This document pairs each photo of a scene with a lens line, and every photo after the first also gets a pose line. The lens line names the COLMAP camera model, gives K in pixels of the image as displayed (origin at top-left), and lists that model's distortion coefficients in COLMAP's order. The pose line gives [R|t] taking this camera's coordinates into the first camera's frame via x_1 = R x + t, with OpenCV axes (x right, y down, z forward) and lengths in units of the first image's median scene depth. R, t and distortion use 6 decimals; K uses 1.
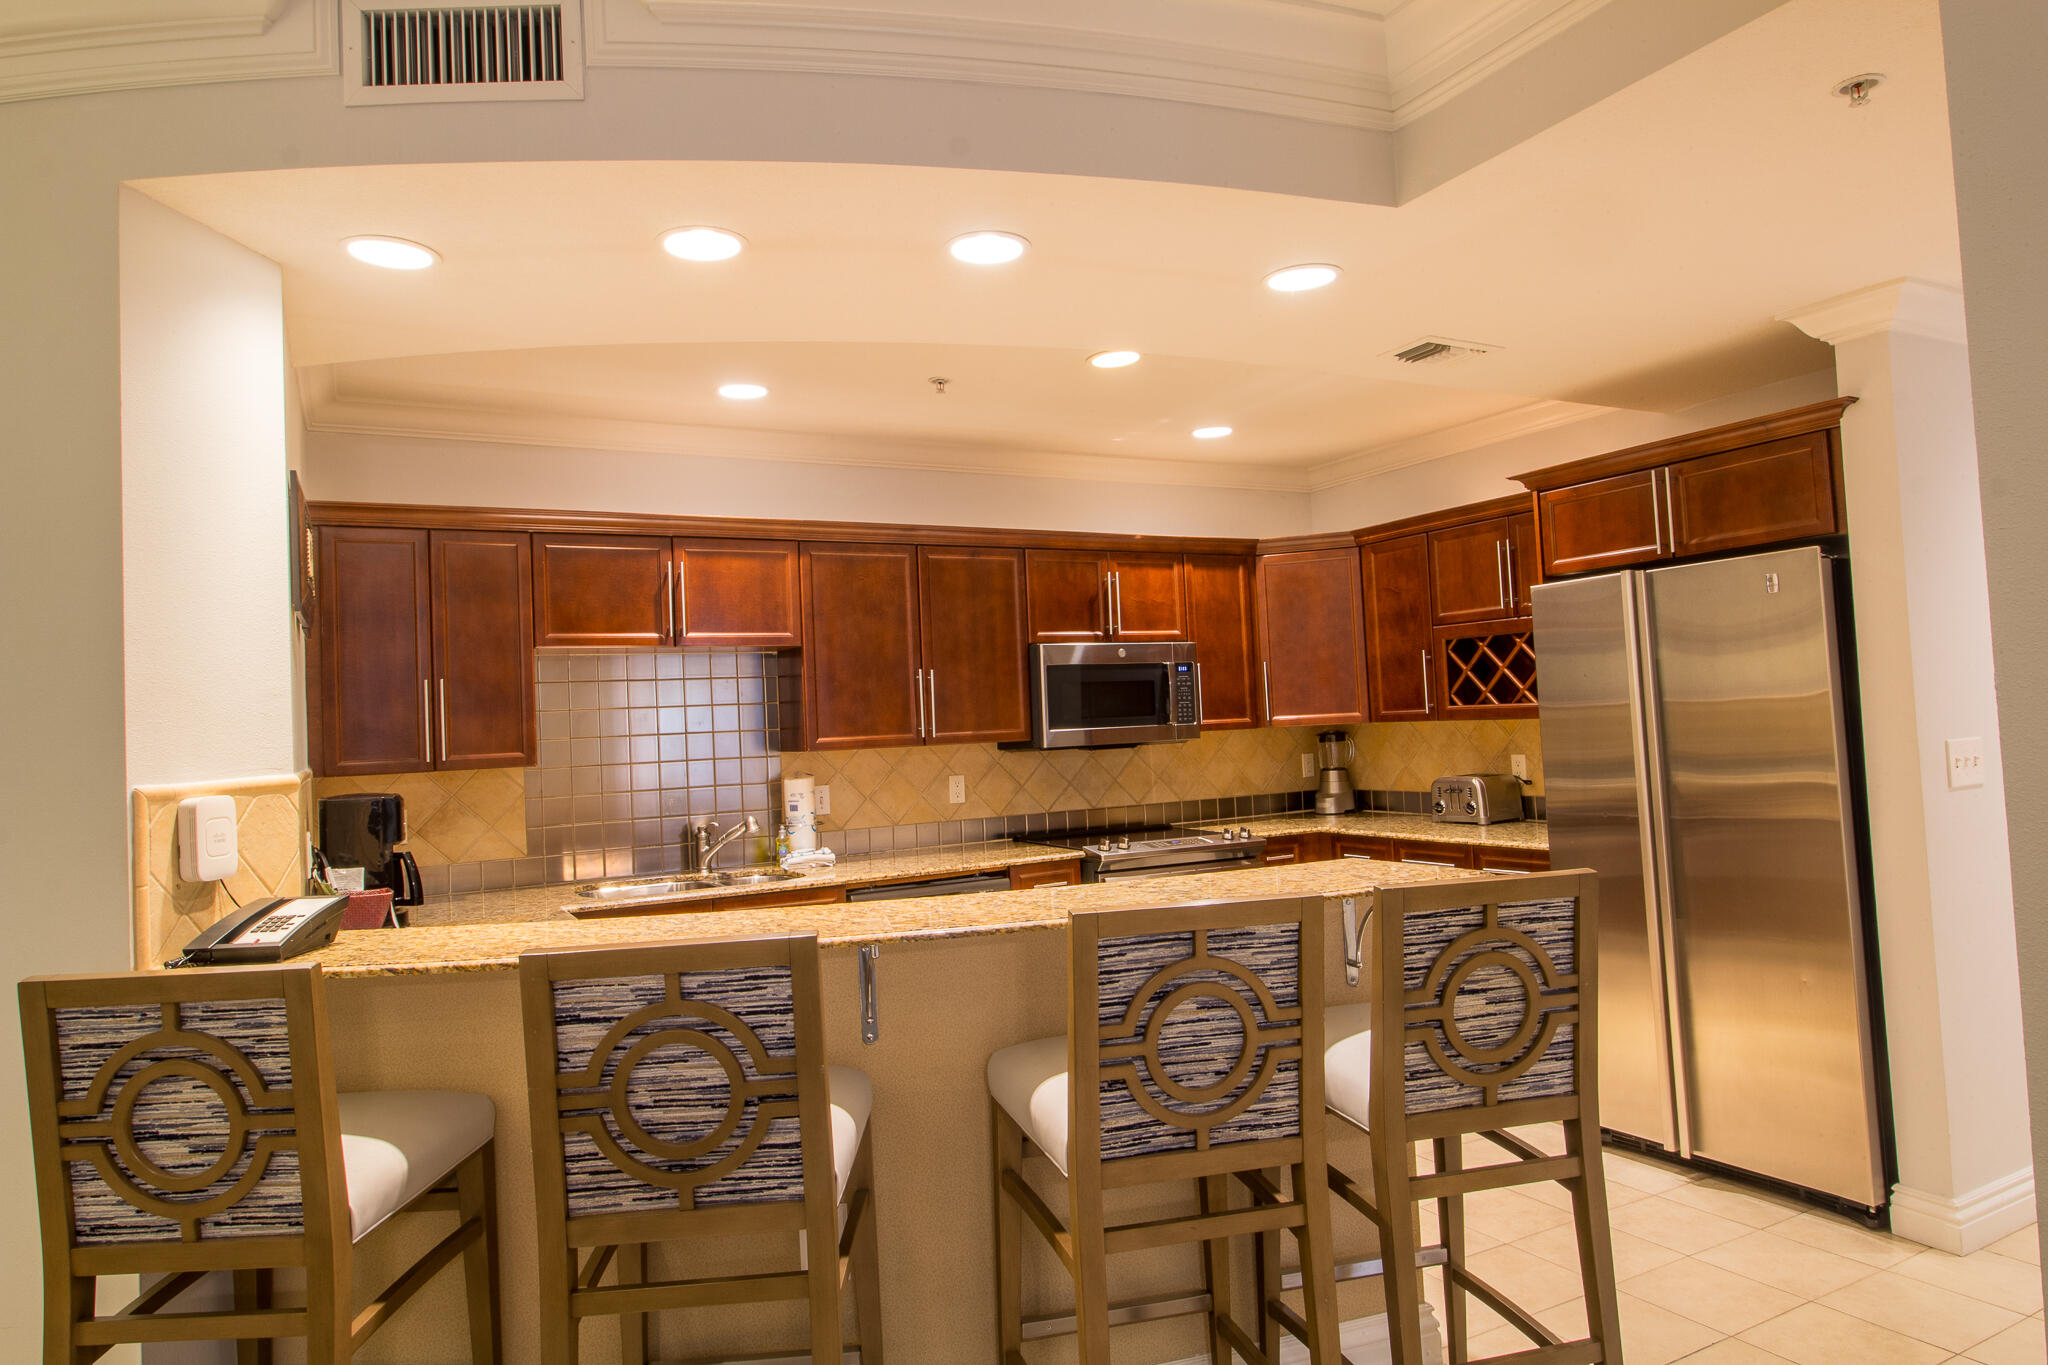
lens RADIAL K [[1249.3, 0, 1024.0], [0, 1249.3, 682.5], [0, 0, 1]] dist [0.001026, 0.000476]
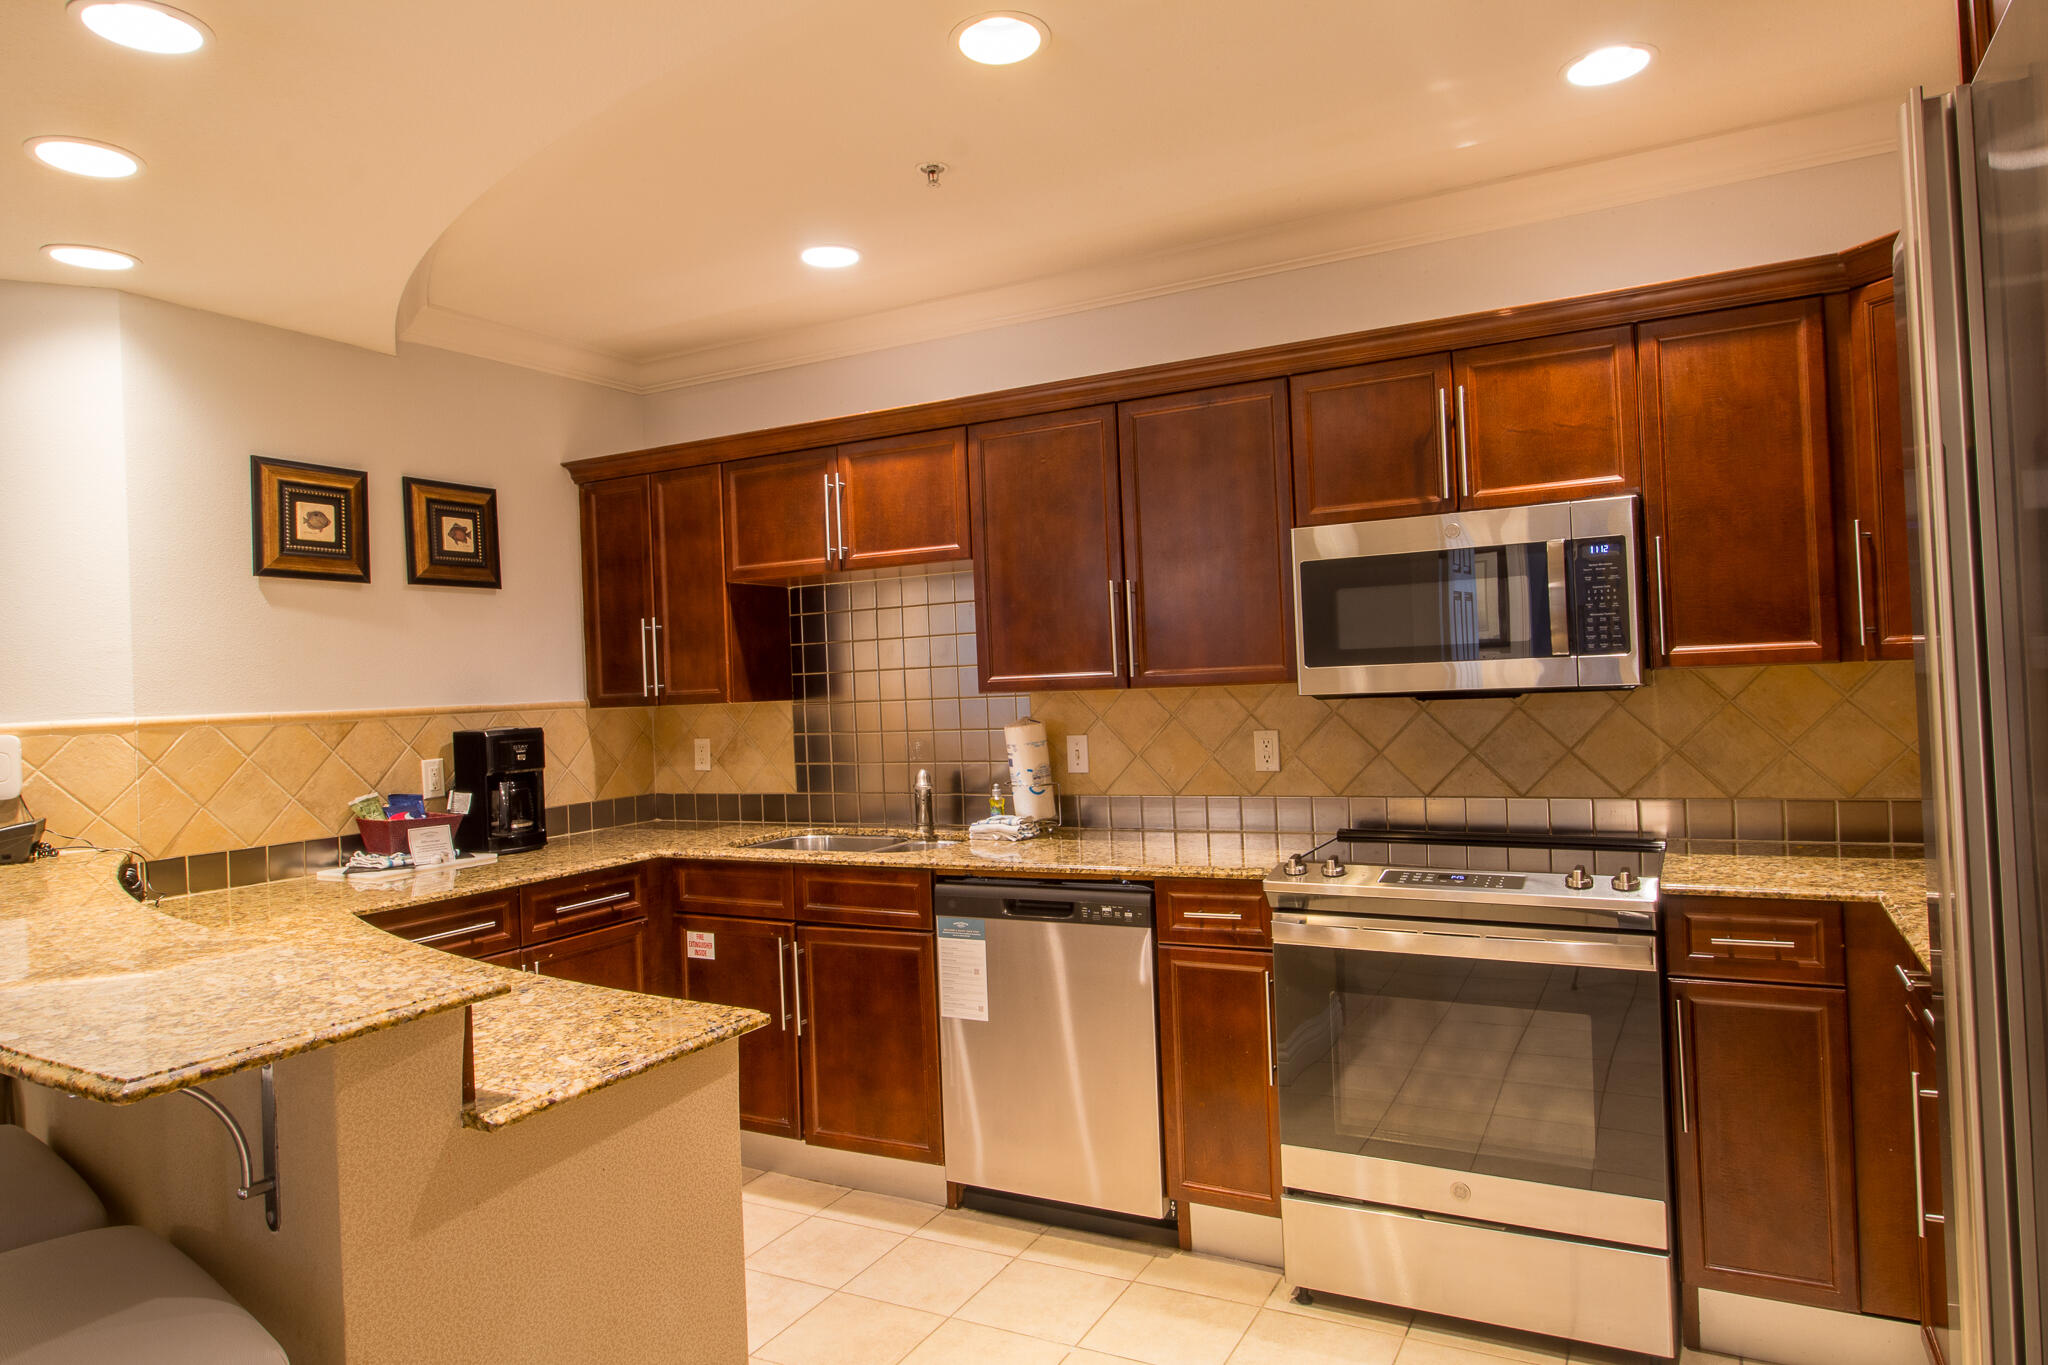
lens RADIAL K [[1249.3, 0, 1024.0], [0, 1249.3, 682.5], [0, 0, 1]] dist [0.001026, 0.000476]
pose [[0.548184, 0.023188, -0.836036, 0.454674], [0.043777, 0.997450, 0.056369, 0.004583], [0.835212, -0.067500, 0.545771, 0.537553]]
